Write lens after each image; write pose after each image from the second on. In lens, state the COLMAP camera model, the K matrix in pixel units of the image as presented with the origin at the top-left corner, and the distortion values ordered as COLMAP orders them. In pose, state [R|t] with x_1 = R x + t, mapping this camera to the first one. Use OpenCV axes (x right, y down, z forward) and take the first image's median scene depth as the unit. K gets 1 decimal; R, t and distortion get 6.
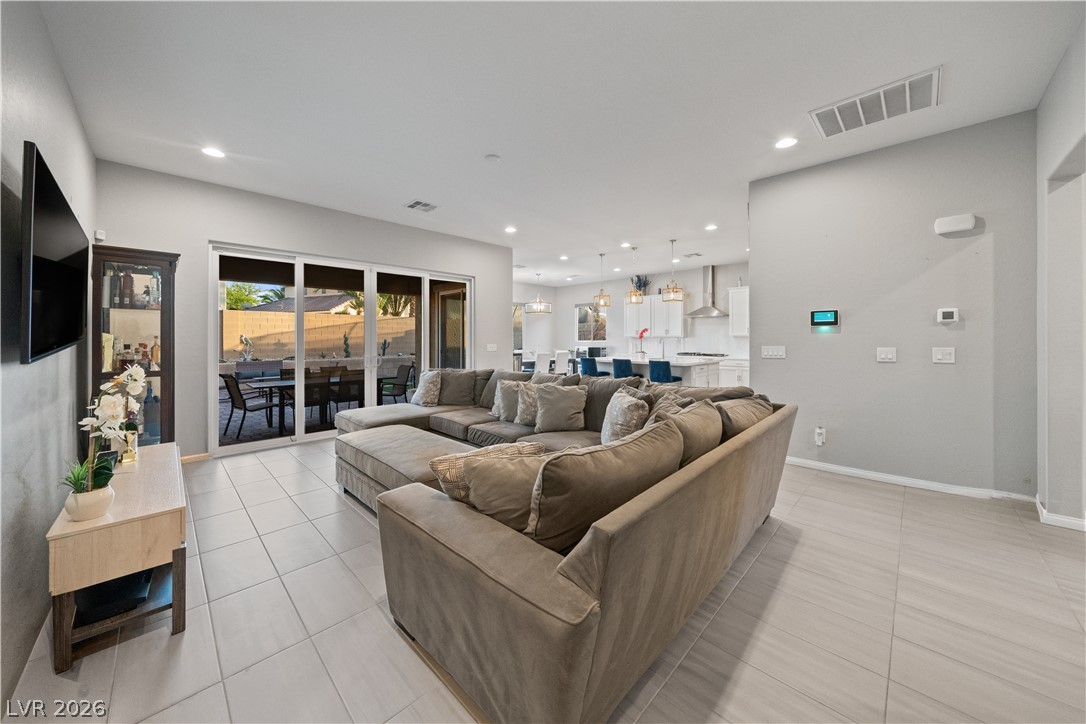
lens RADIAL K [[378.3, 0, 534.5], [0, 378.3, 340.9], [0, 0, 1]] dist [-0.005606, 0.000240]
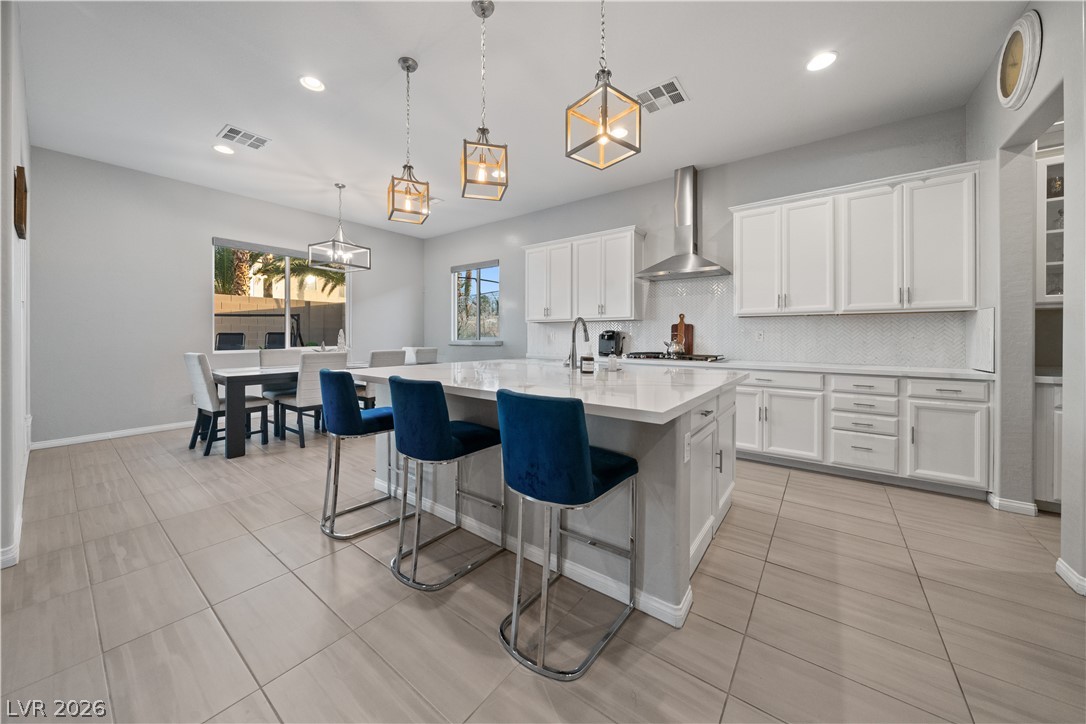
lens RADIAL K [[378.3, 0, 539.4], [0, 378.3, 342.0], [0, 0, 1]] dist [-0.005606, 0.000240]
pose [[0.989896, 0.004298, 0.141731, 0.210550], [-0.005223, 0.999967, 0.006160, 0.016238], [-0.141700, -0.006838, 0.989886, 0.550900]]
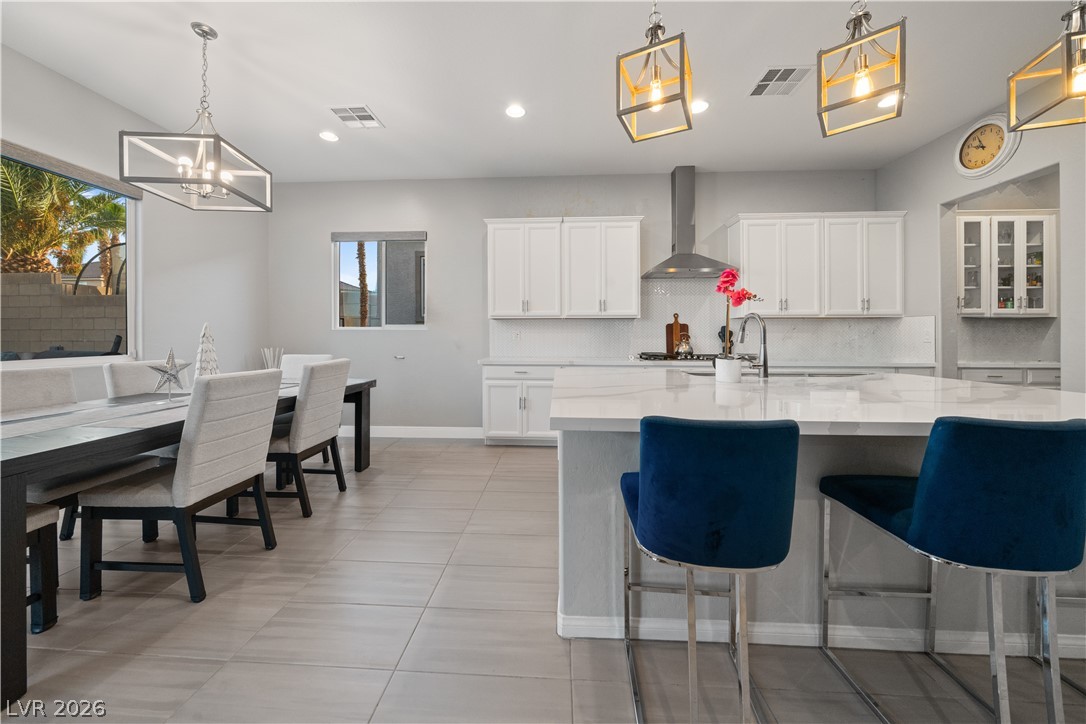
lens RADIAL K [[378.3, 0, 538.9], [0, 378.3, 340.7], [0, 0, 1]] dist [-0.005606, 0.000240]
pose [[0.741704, -0.004568, 0.670712, 0.008333], [0.000724, 0.999982, 0.006010, 0.013824], [-0.670727, -0.003972, 0.741694, 0.765626]]
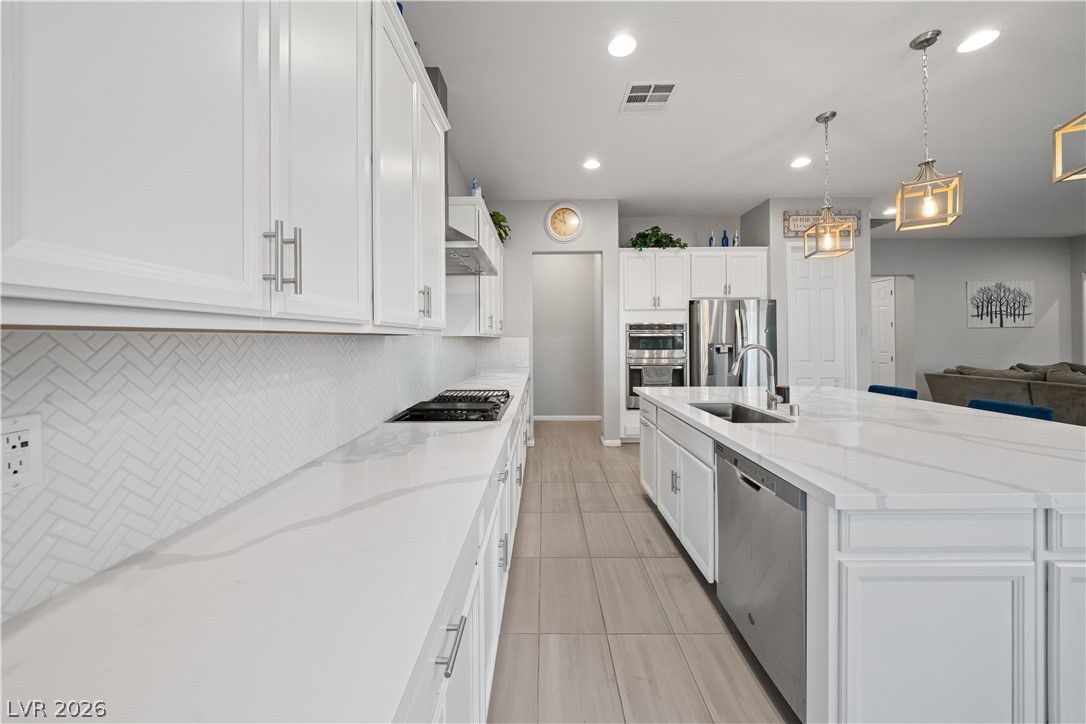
lens RADIAL K [[378.3, 0, 536.0], [0, 378.3, 339.8], [0, 0, 1]] dist [-0.005606, 0.000240]
pose [[-0.697257, 0.004313, 0.716808, 0.210924], [0.010911, 0.999930, 0.004596, -0.008707], [-0.716738, 0.011026, -0.697255, 1.133694]]
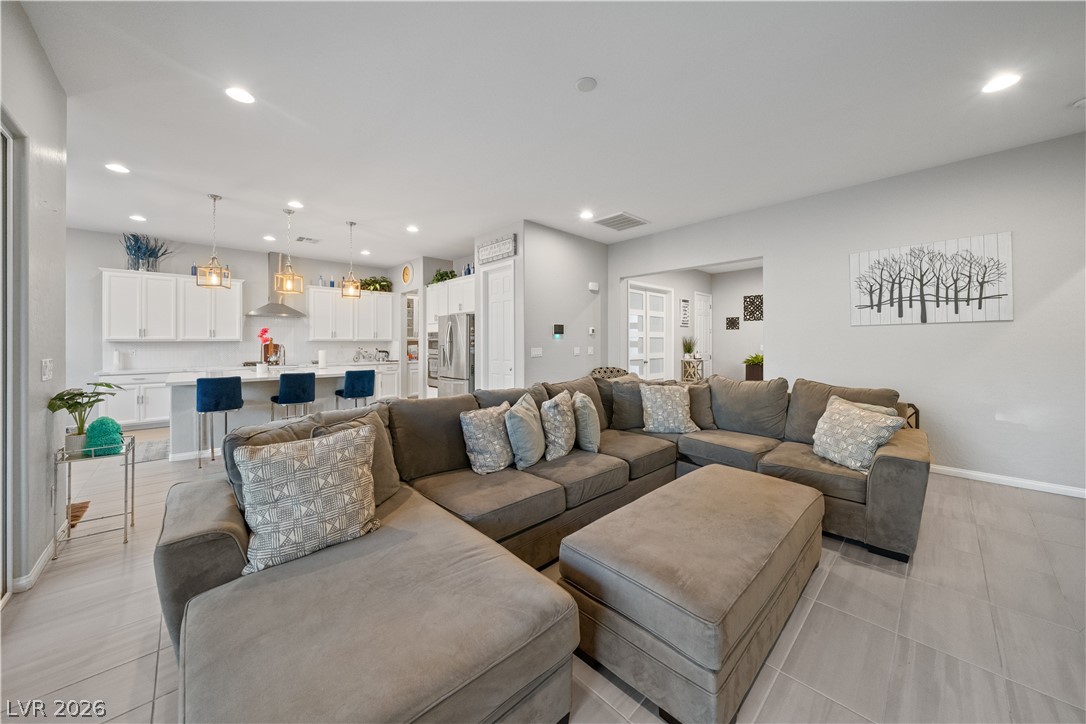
lens RADIAL K [[378.3, 0, 532.8], [0, 378.3, 339.3], [0, 0, 1]] dist [-0.005606, 0.000240]
pose [[0.034452, 0.010991, 0.999346, -0.318298], [0.008518, 0.999900, -0.011290, -0.000943], [-0.999370, 0.008901, 0.034355, 0.424475]]
